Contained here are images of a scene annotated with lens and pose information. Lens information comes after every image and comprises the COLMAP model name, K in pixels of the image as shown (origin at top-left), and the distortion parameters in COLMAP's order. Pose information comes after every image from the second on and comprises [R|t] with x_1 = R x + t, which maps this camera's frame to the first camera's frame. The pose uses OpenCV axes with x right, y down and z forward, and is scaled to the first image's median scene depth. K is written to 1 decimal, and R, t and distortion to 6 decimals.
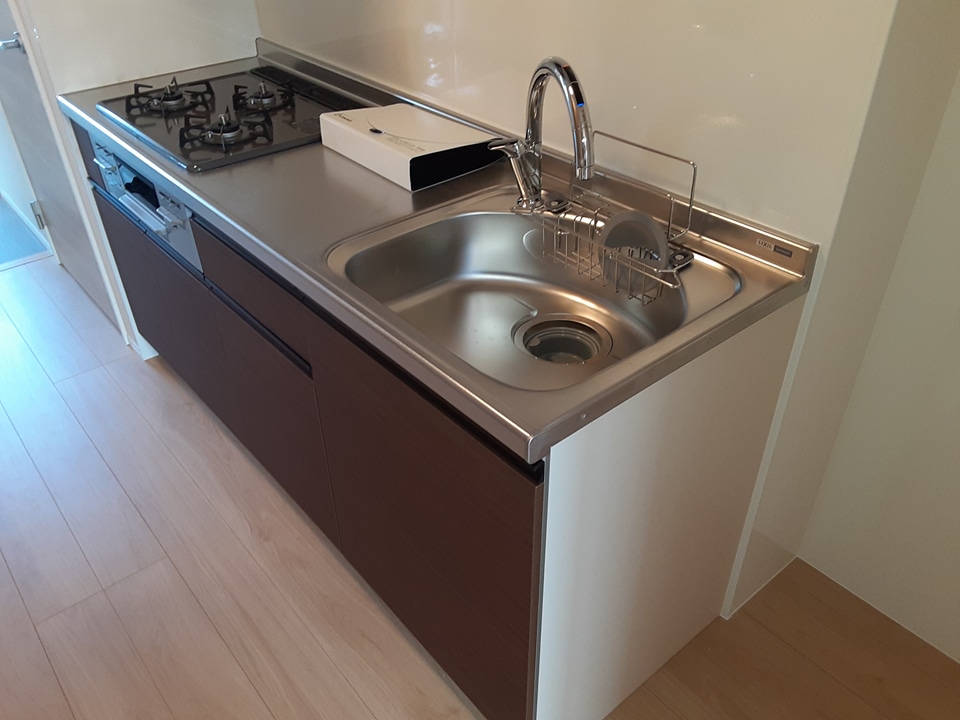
lens RADIAL K [[777.3, 0, 480.0], [0, 777.3, 360.0], [0, 0, 1]] dist [0.114456, -0.177376]
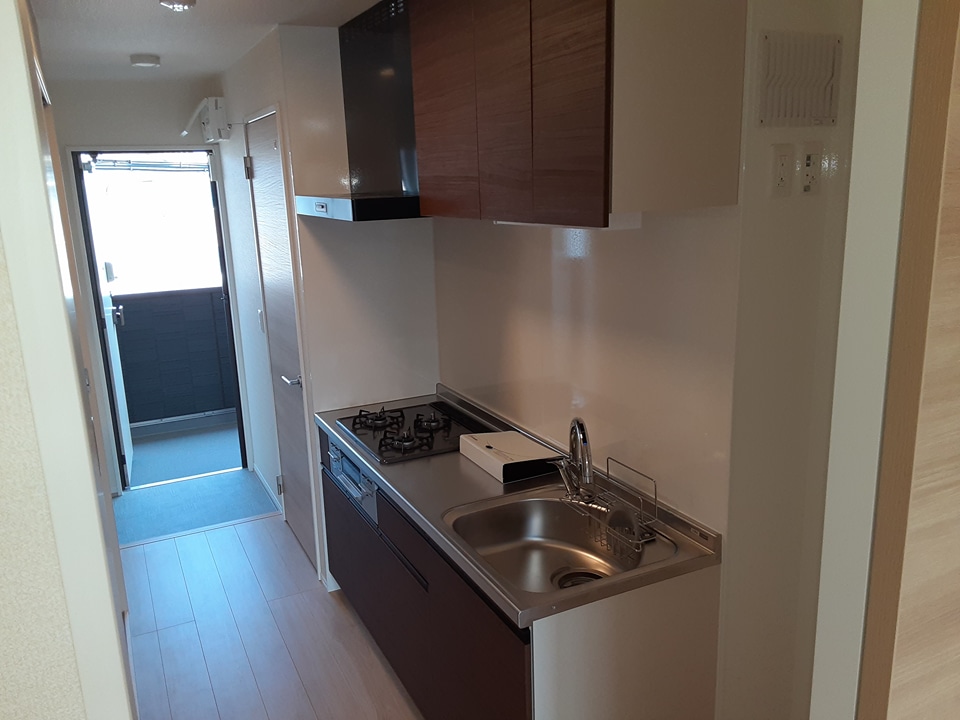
lens RADIAL K [[777.3, 0, 480.0], [0, 777.3, 360.0], [0, 0, 1]] dist [0.114456, -0.177376]
pose [[0.971826, 0.041549, -0.232007, 0.199502], [-0.124587, 0.926142, -0.356005, 0.114914], [0.200080, 0.374880, 0.905225, -0.510406]]
